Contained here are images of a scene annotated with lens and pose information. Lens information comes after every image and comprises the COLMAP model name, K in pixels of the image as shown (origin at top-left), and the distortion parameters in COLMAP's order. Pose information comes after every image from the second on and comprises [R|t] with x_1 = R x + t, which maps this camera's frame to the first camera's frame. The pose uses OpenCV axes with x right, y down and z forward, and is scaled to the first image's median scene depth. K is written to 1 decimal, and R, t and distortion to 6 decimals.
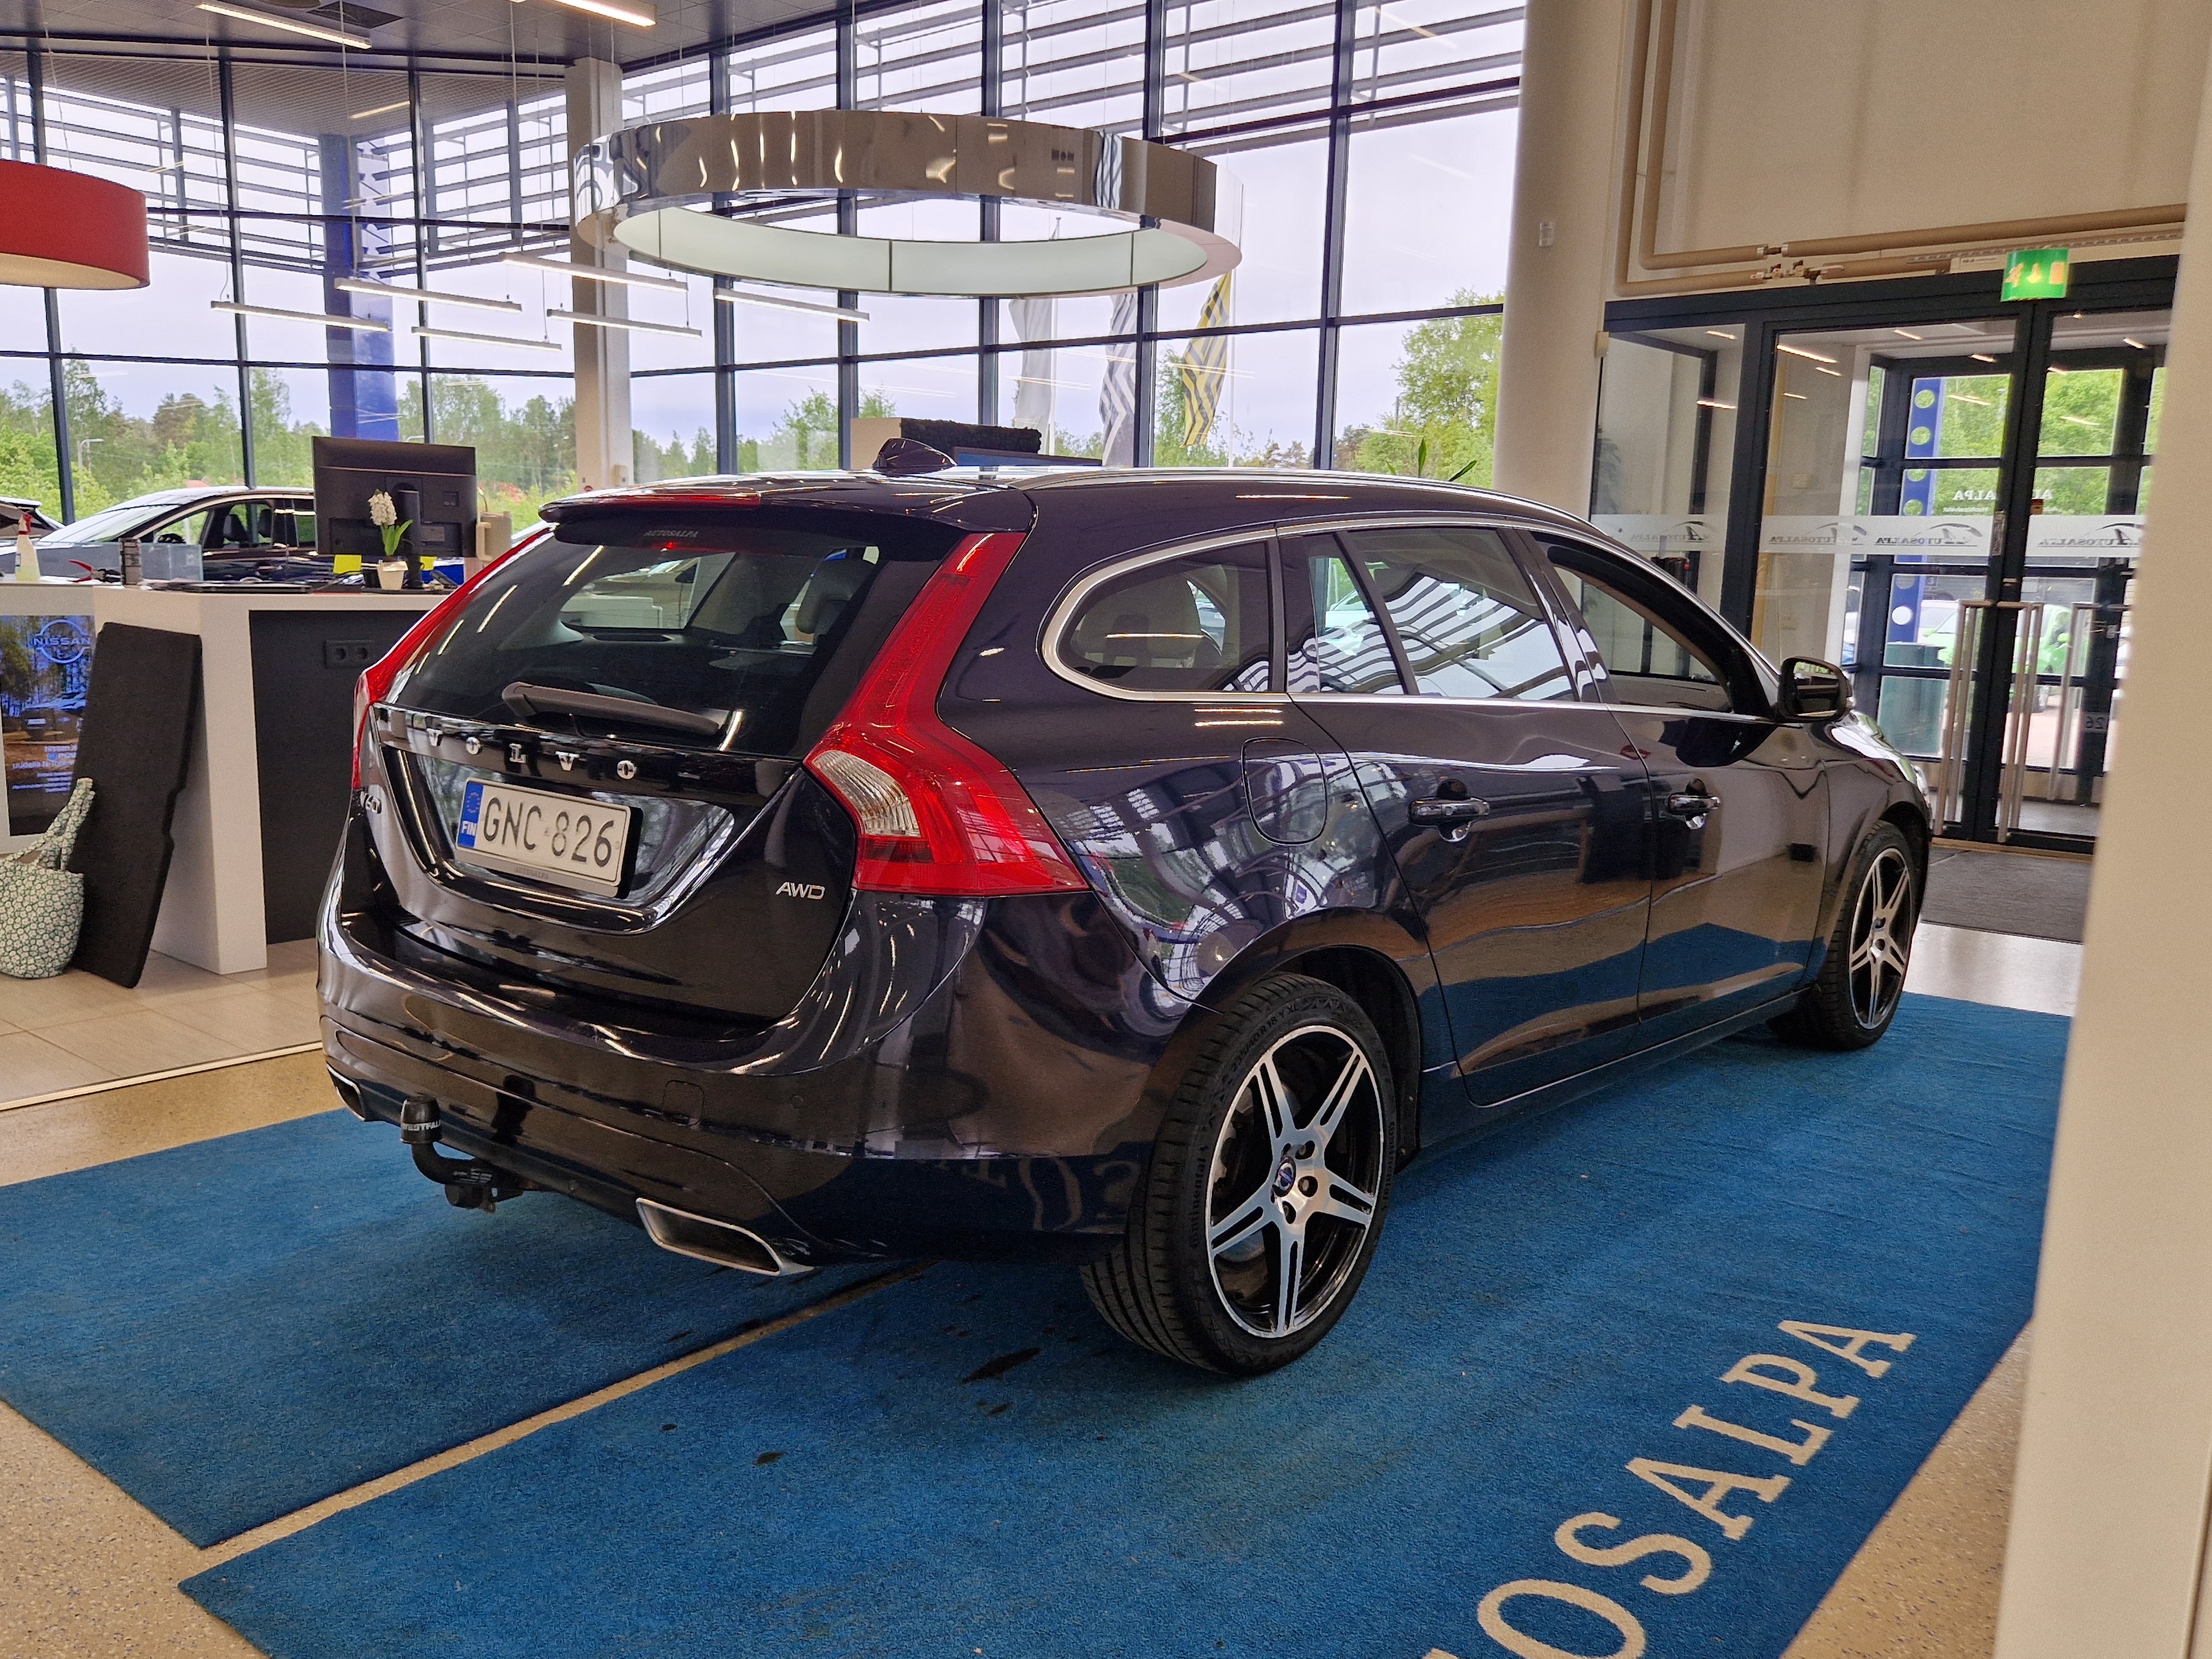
lens RADIAL K [[1778.0, 0, 1091.6], [0, 1778.0, 845.9], [0, 0, 1]] dist [0.053932, -0.034503]
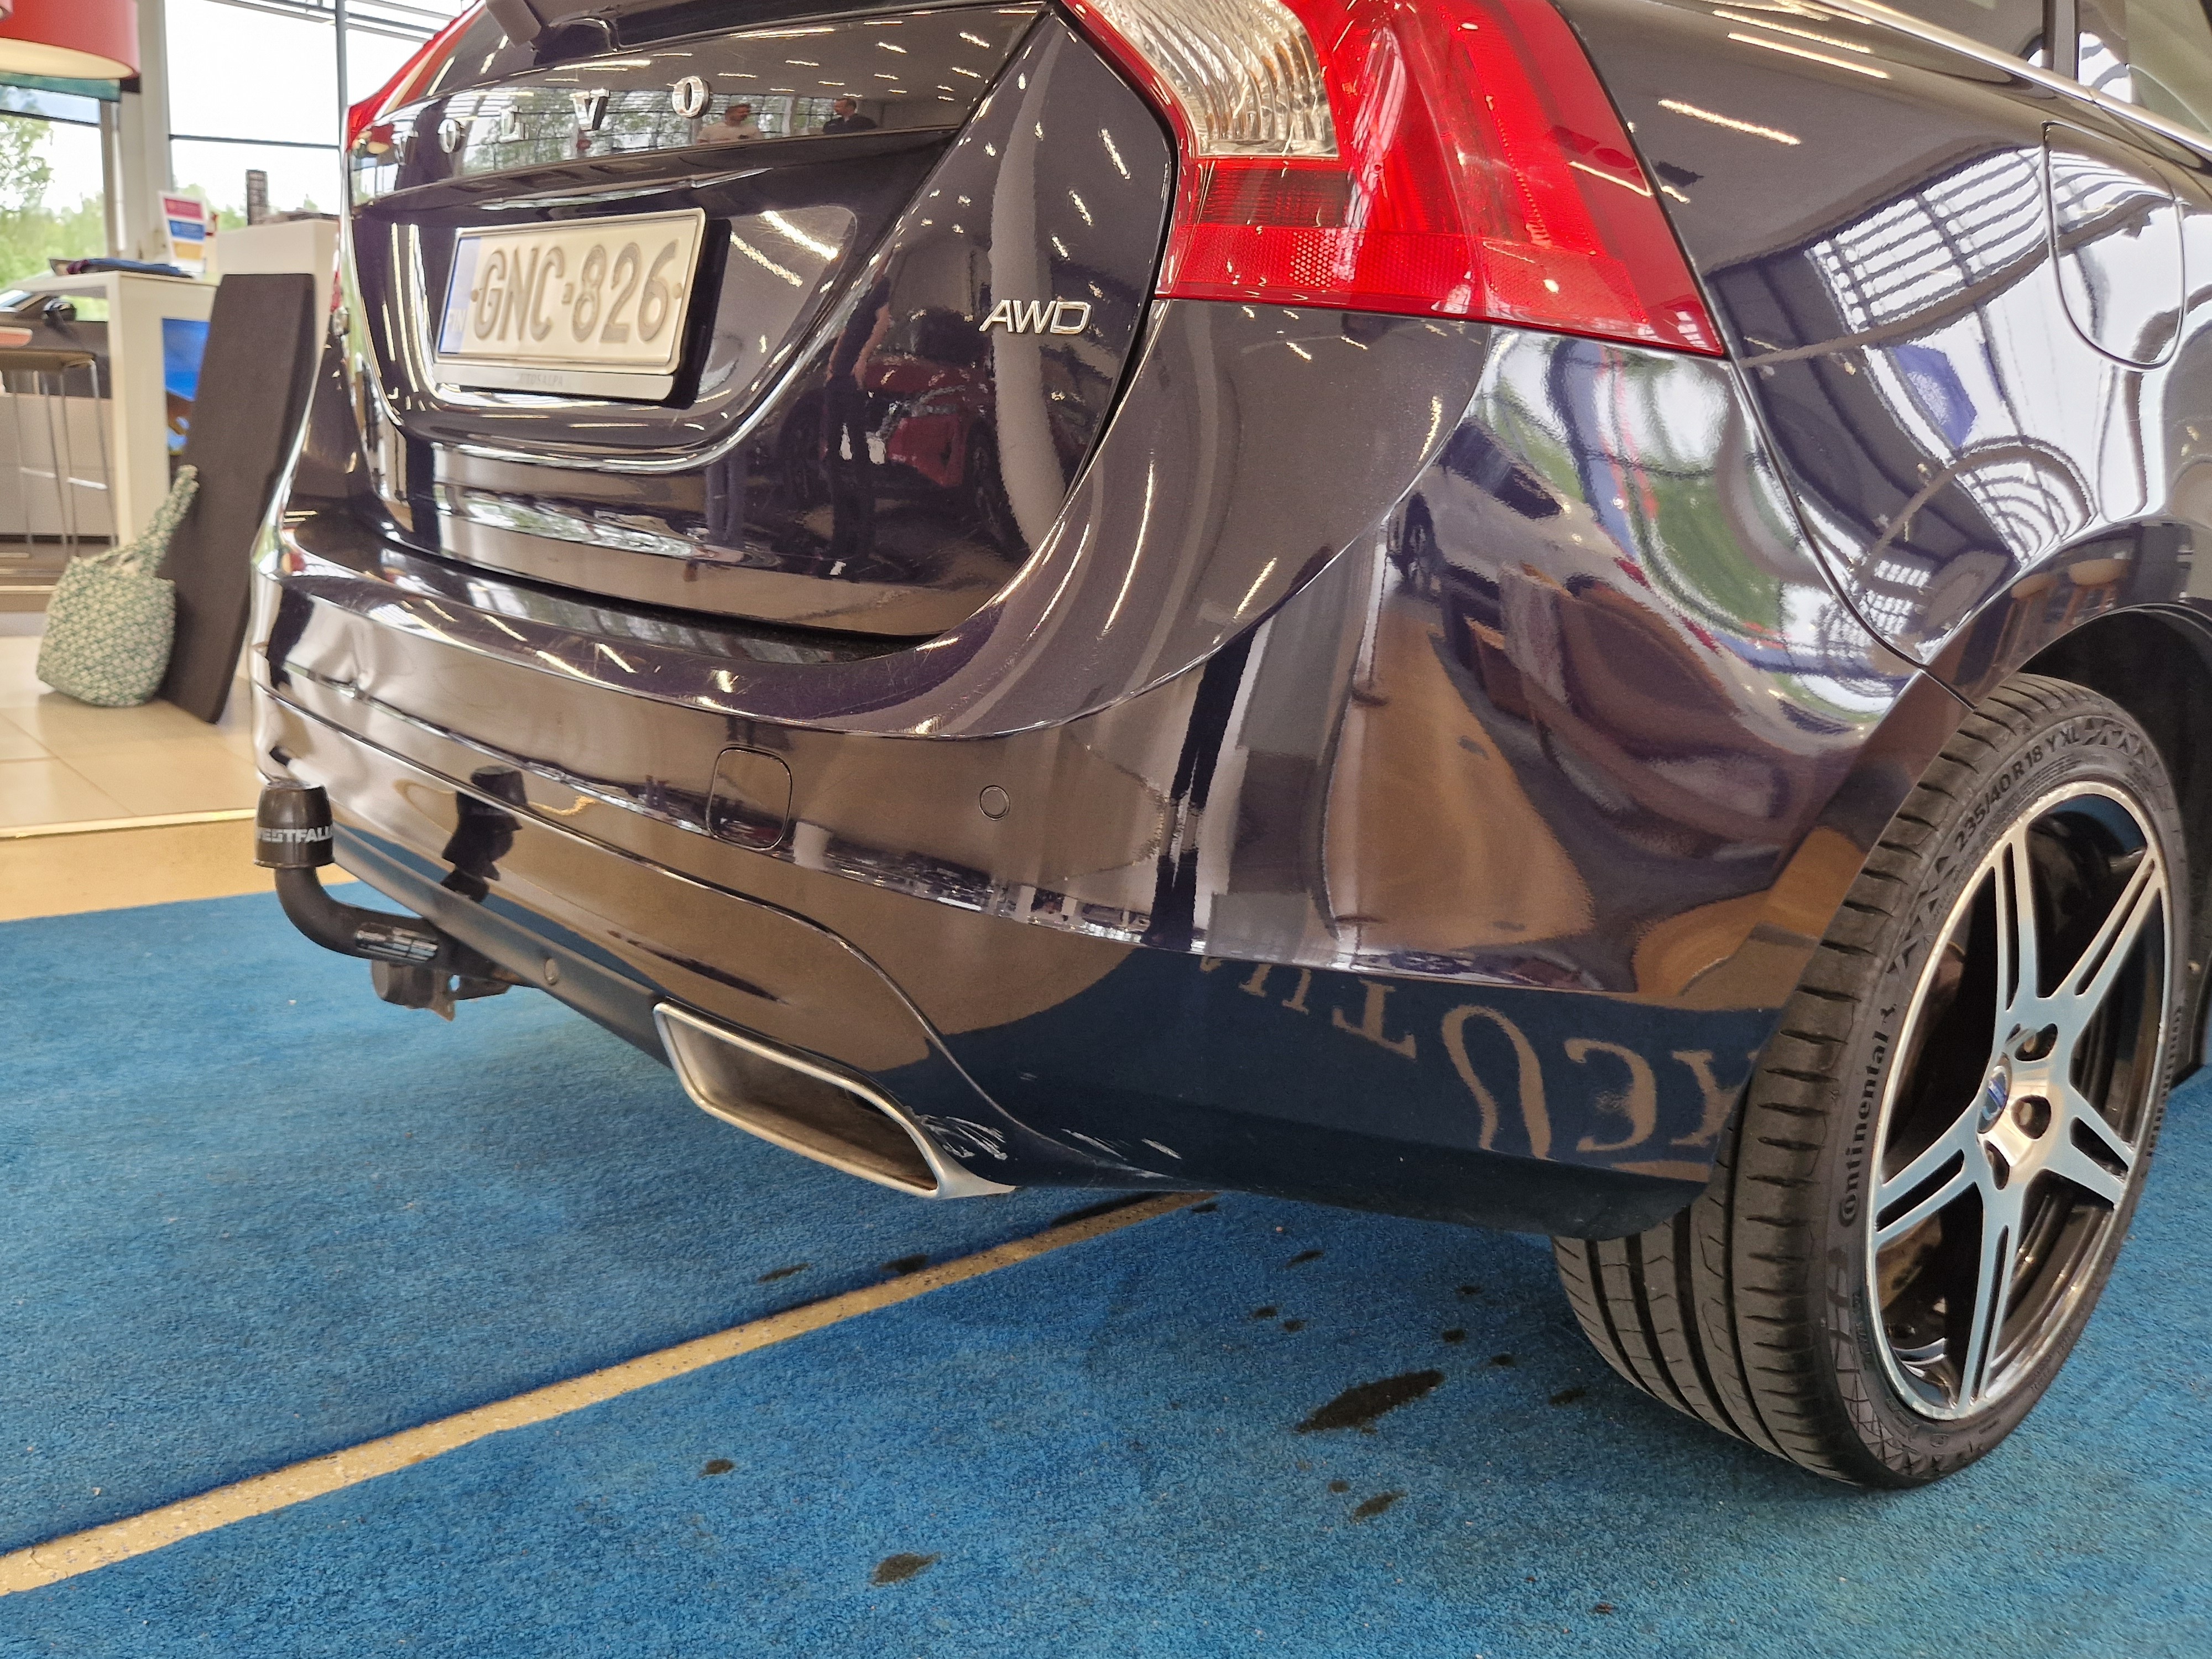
lens RADIAL K [[1778.0, 0, 1114.1], [0, 1778.0, 831.9], [0, 0, 1]] dist [0.053932, -0.034503]
pose [[0.988916, 0.073215, -0.129170, -0.071112], [-0.066962, 0.996394, 0.052113, 0.108643], [0.132520, -0.042886, 0.990252, 0.501724]]
